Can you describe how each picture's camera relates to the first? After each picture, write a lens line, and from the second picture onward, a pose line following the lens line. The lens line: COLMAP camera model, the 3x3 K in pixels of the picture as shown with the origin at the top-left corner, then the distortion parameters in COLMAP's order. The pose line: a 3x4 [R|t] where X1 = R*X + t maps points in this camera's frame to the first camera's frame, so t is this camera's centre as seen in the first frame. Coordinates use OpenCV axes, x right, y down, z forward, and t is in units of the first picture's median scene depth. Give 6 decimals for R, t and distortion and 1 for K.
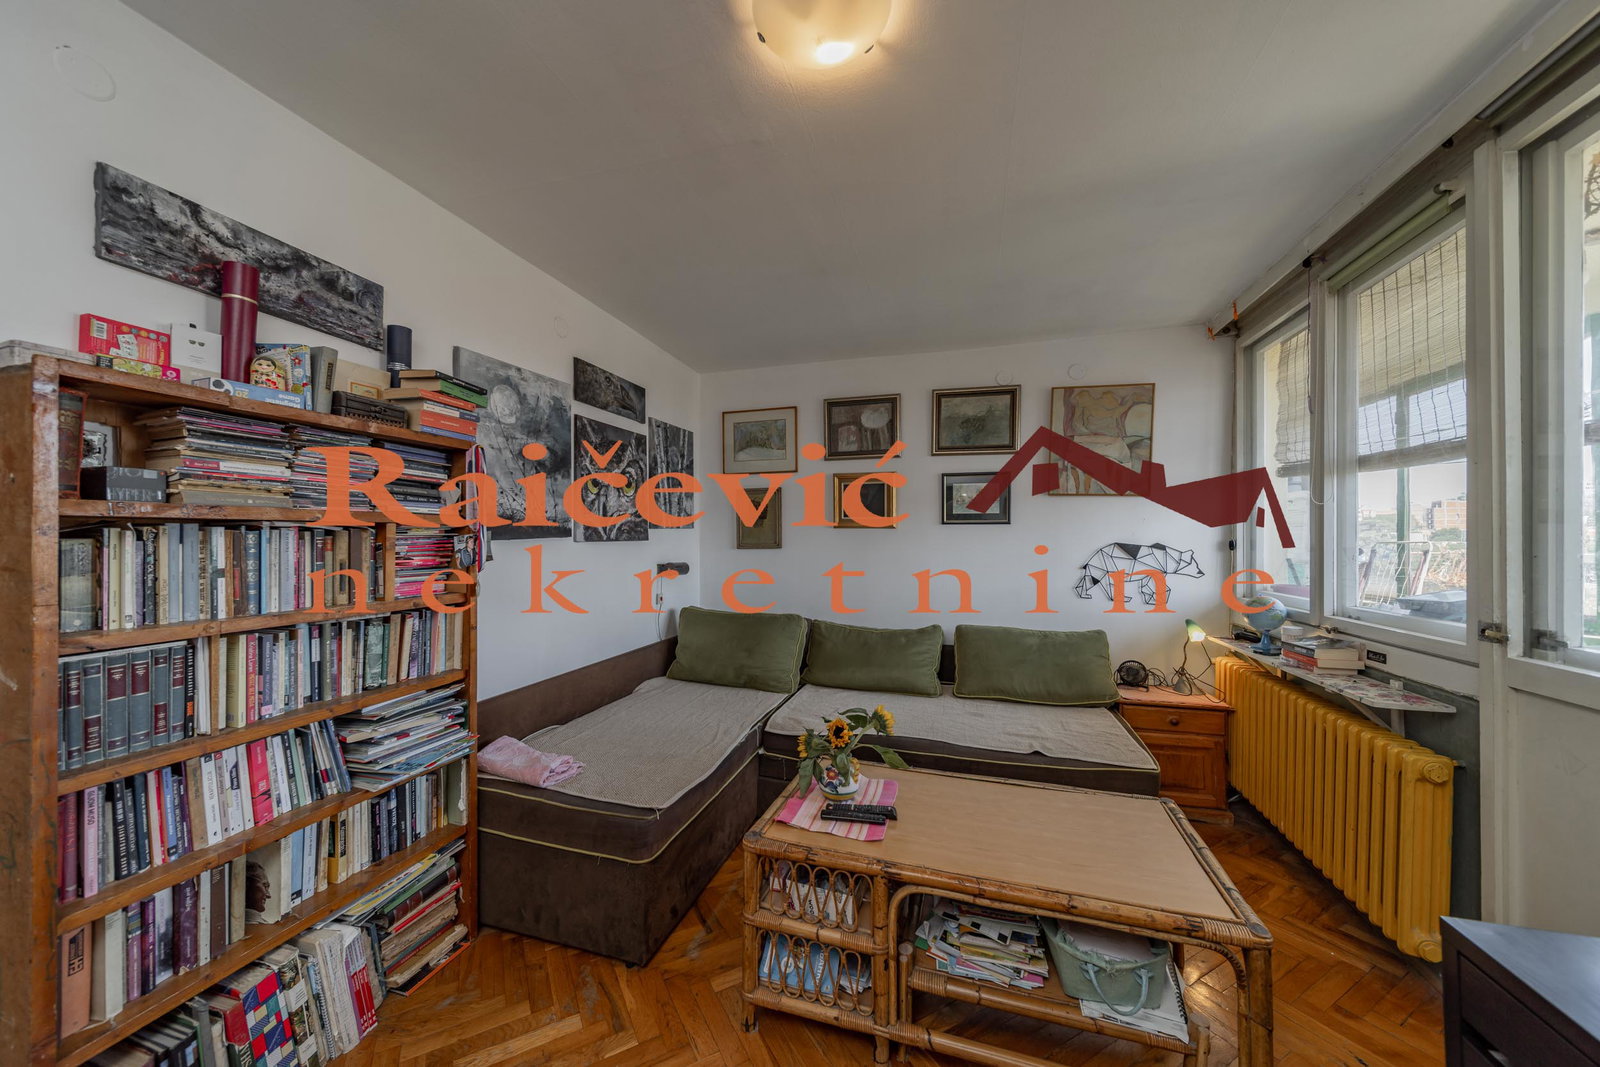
lens RADIAL K [[563.5, 0, 792.0], [0, 563.5, 534.4], [0, 0, 1]] dist [0.001801, -0.001037]
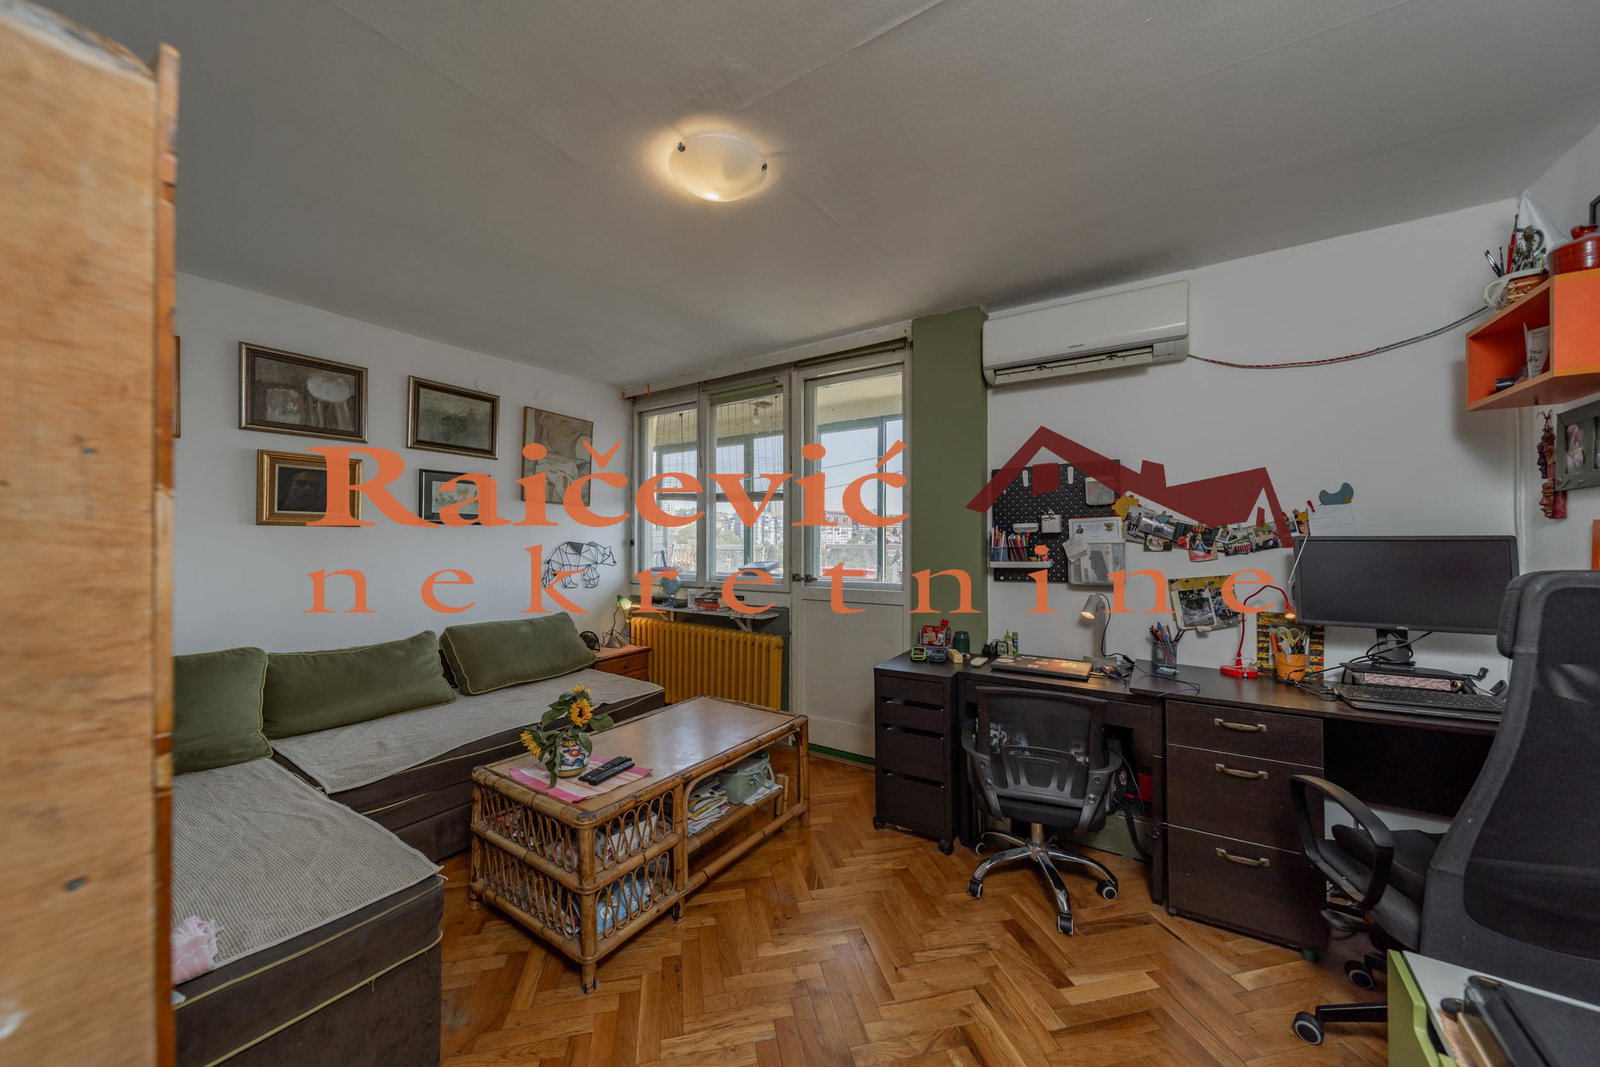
lens RADIAL K [[563.5, 0, 799.1], [0, 563.5, 538.0], [0, 0, 1]] dist [0.001801, -0.001037]
pose [[0.281469, -0.001798, 0.959569, -0.859225], [-0.004984, 0.999982, 0.003336, -0.001001], [-0.959557, -0.005721, 0.281455, 0.265800]]
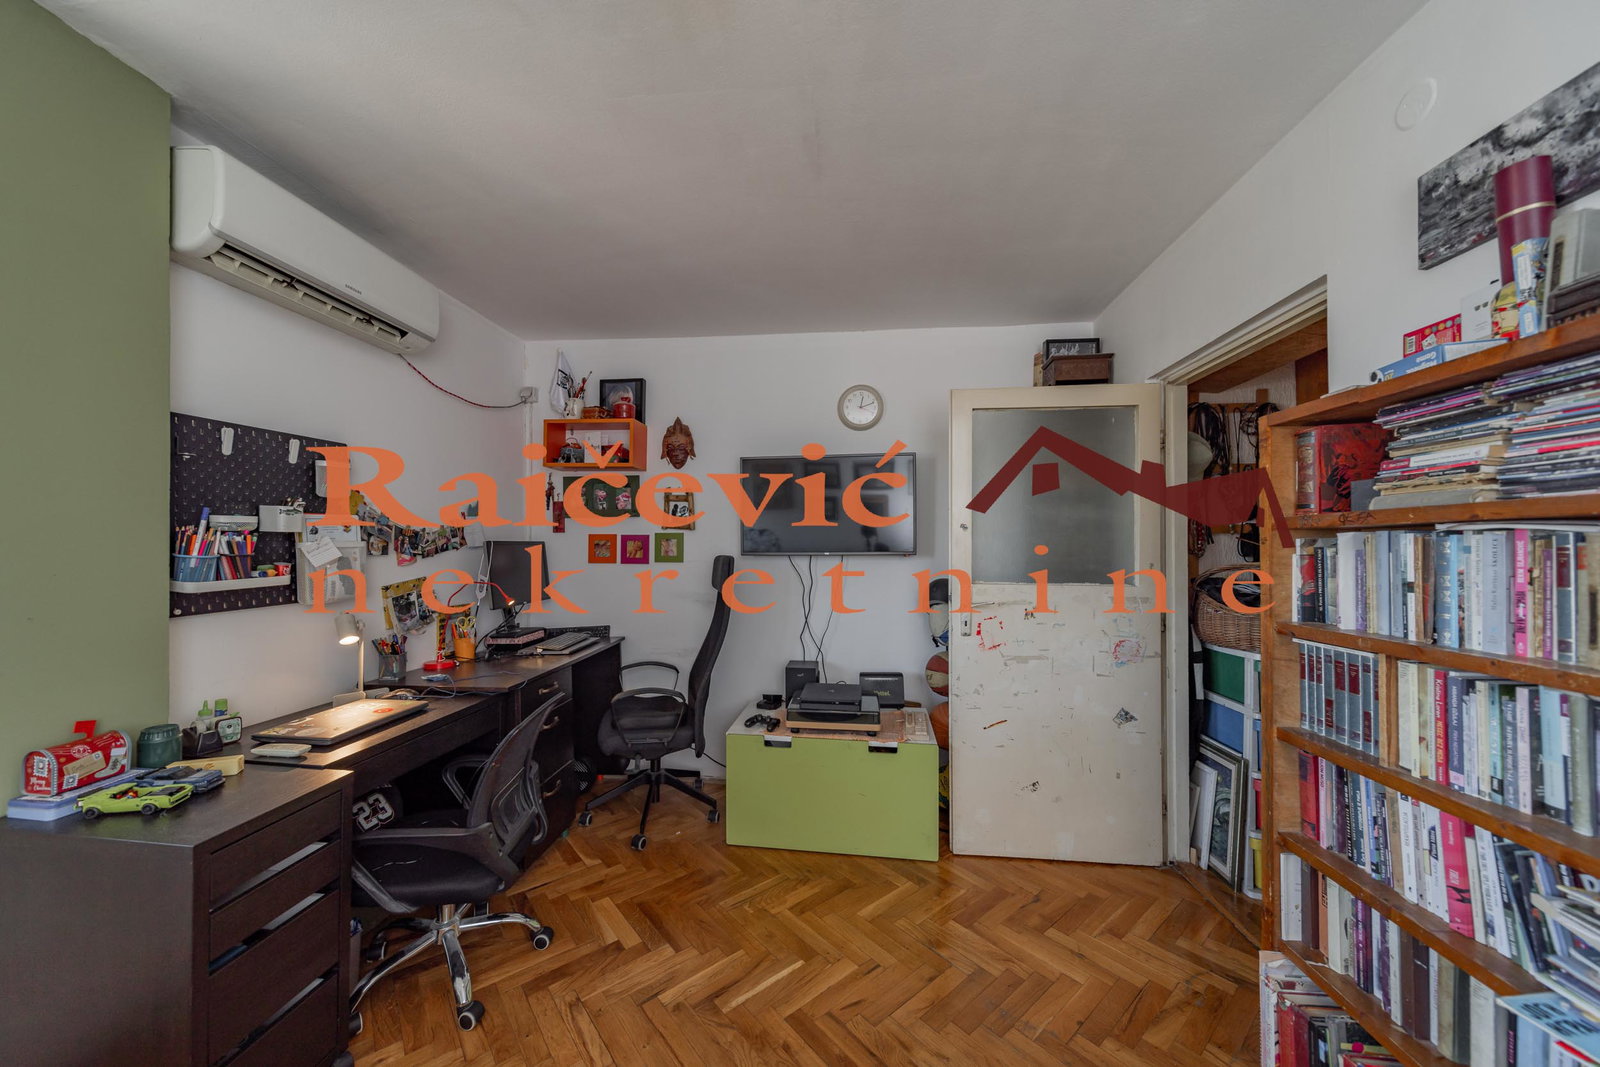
lens RADIAL K [[563.5, 0, 787.7], [0, 563.5, 541.2], [0, 0, 1]] dist [0.001801, -0.001037]
pose [[-0.984369, -0.008485, -0.175913, 0.049096], [-0.005969, 0.999872, -0.014828, 0.012541], [0.176016, -0.013546, -0.984294, 1.188966]]
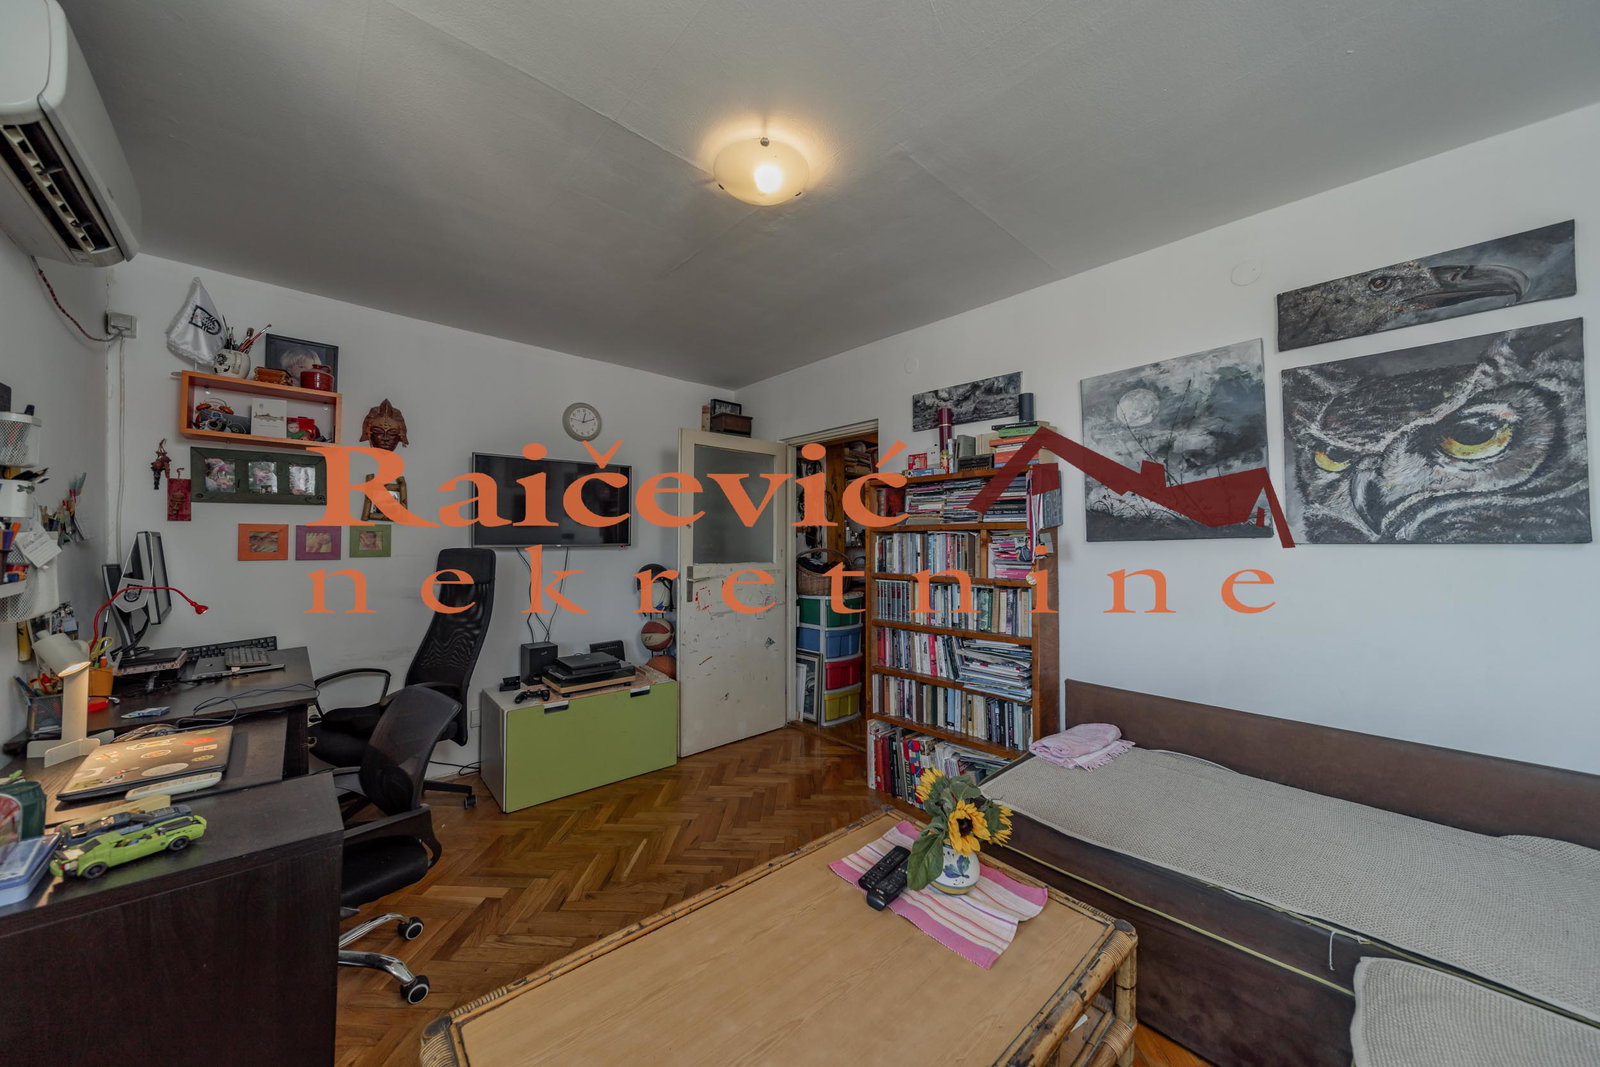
lens RADIAL K [[563.5, 0, 792.7], [0, 563.5, 531.2], [0, 0, 1]] dist [0.001801, -0.001037]
pose [[-0.513717, -0.020813, -0.857707, 0.853580], [0.000828, 0.999693, -0.024755, 0.021908], [0.857959, -0.013427, -0.513542, 1.228862]]
